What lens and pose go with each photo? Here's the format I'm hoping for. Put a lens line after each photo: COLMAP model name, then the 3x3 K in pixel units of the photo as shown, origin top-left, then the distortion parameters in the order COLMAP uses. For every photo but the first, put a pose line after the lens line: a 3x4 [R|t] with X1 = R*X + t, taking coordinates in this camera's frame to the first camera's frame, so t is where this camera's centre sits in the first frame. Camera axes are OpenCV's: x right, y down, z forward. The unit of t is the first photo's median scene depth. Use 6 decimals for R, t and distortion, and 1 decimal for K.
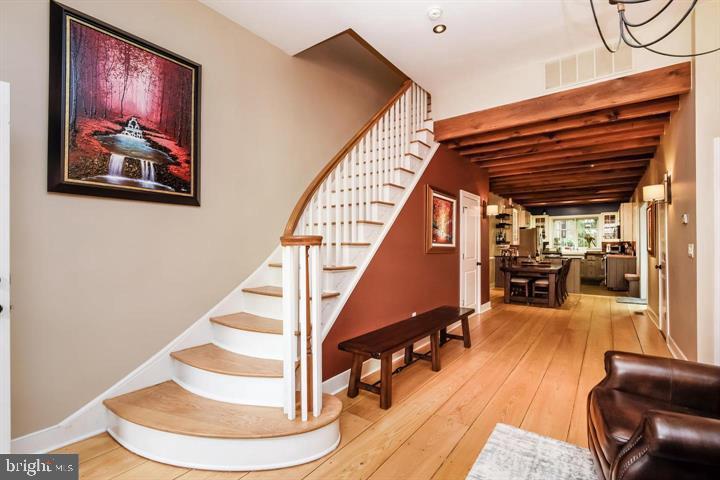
lens RADIAL K [[331.4, 0, 360.0], [0, 331.4, 240.0], [0, 0, 1]] dist [-0.001165, -0.000594]
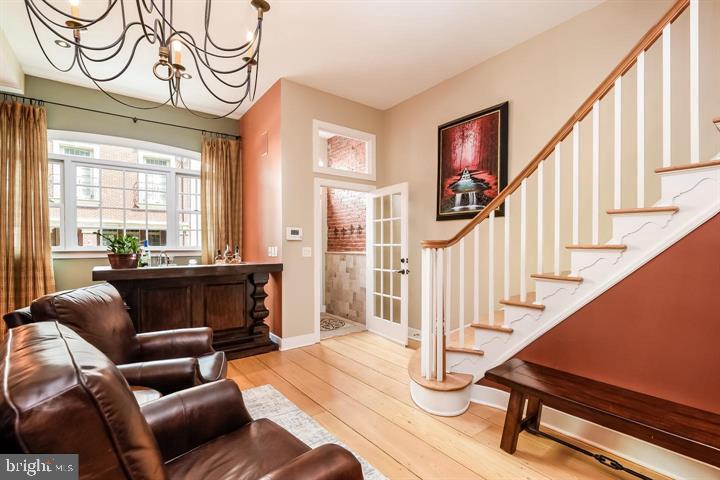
lens RADIAL K [[338.1, 0, 363.1], [0, 338.1, 247.5], [0, 0, 1]] dist [-0.000427, -0.000108]
pose [[-0.269293, 0.005789, -0.963041, 1.005821], [0.014421, 0.999894, 0.001978, 0.006730], [0.962950, -0.013355, -0.269348, 0.929652]]
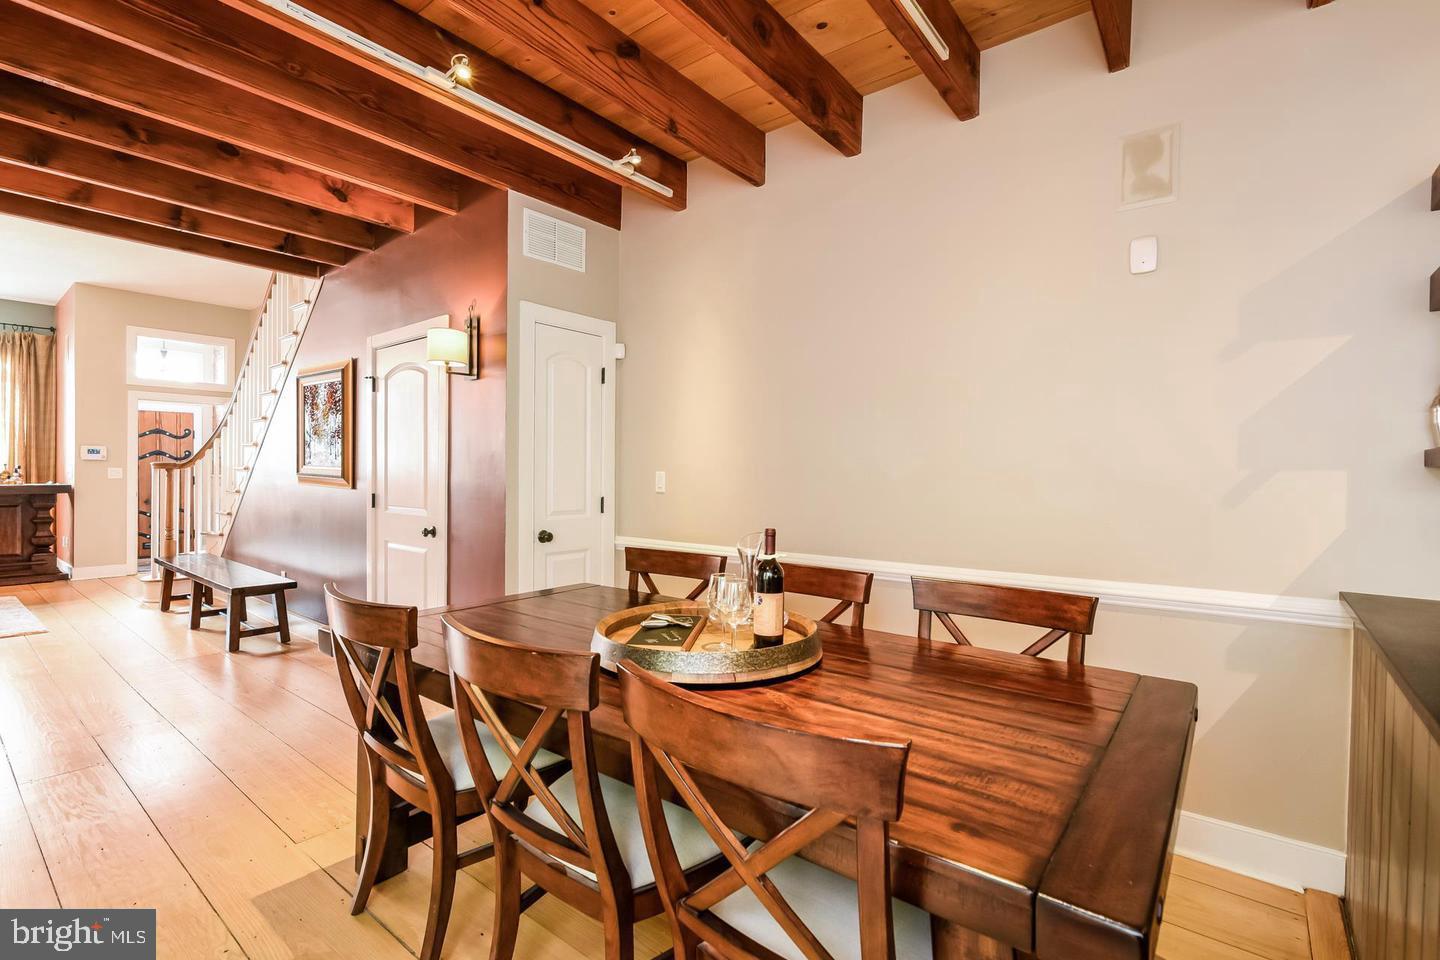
lens RADIAL K [[662.7, 0, 720.0], [0, 662.7, 480.0], [0, 0, 1]] dist [-0.001165, -0.000594]
pose [[-0.041996, 0.012520, -0.999039, 2.393277], [-0.007224, 0.999892, 0.012834, -0.000650], [0.999092, 0.007756, -0.041901, 3.170833]]
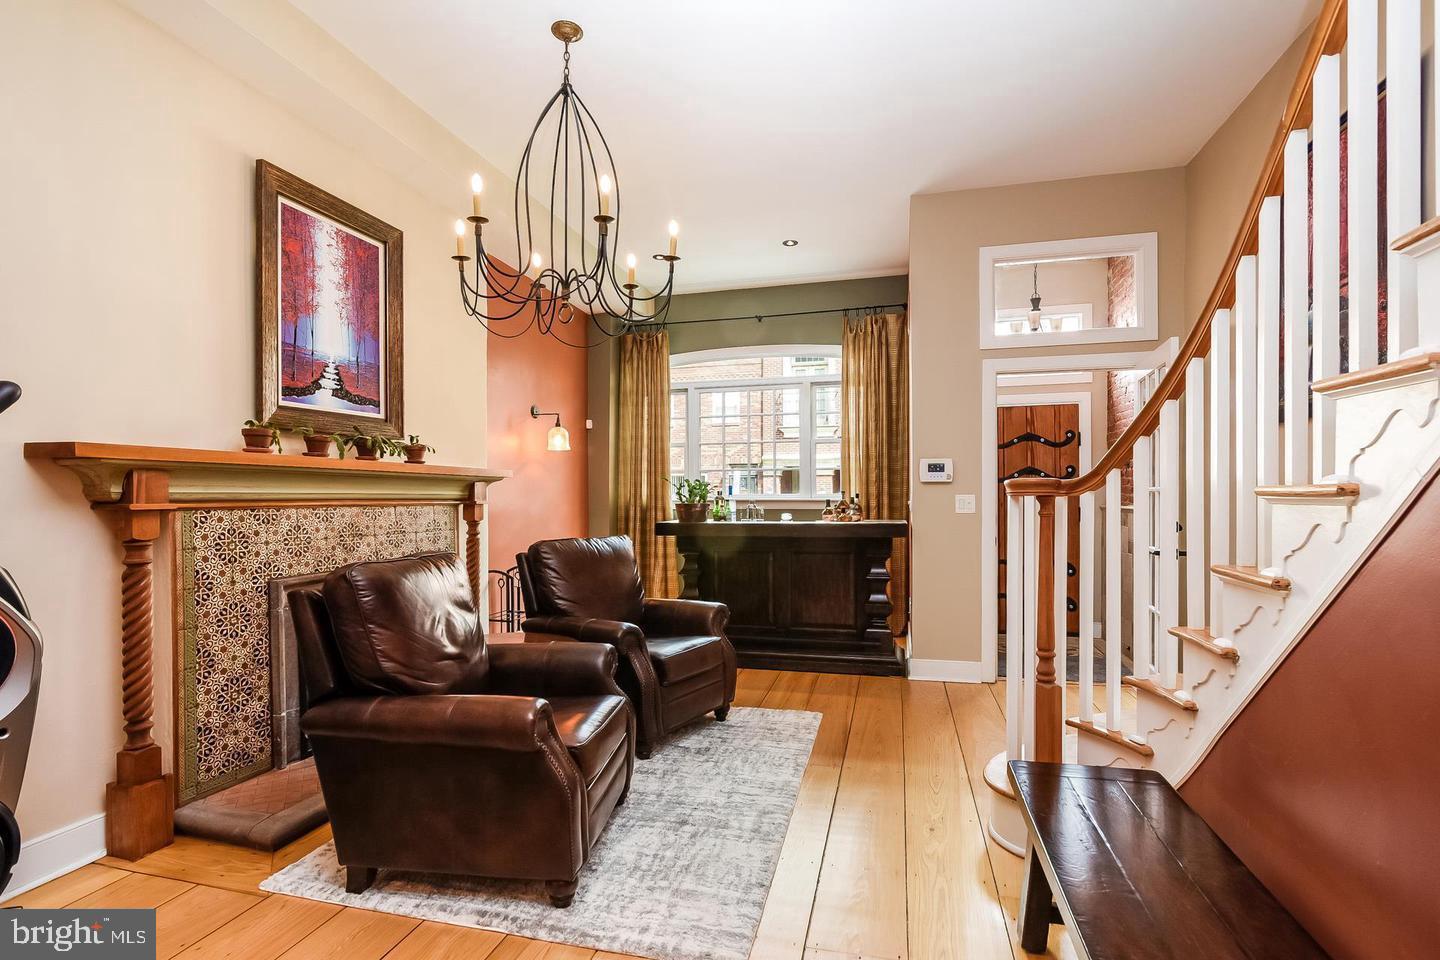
lens RADIAL K [[676.3, 0, 726.2], [0, 676.3, 494.9], [0, 0, 1]] dist [-0.000427, -0.000108]
pose [[-0.924039, 0.002523, -0.382290, 0.694544], [0.008358, 0.999873, -0.013603, 0.024330], [0.382207, -0.015765, -0.923942, 1.639086]]
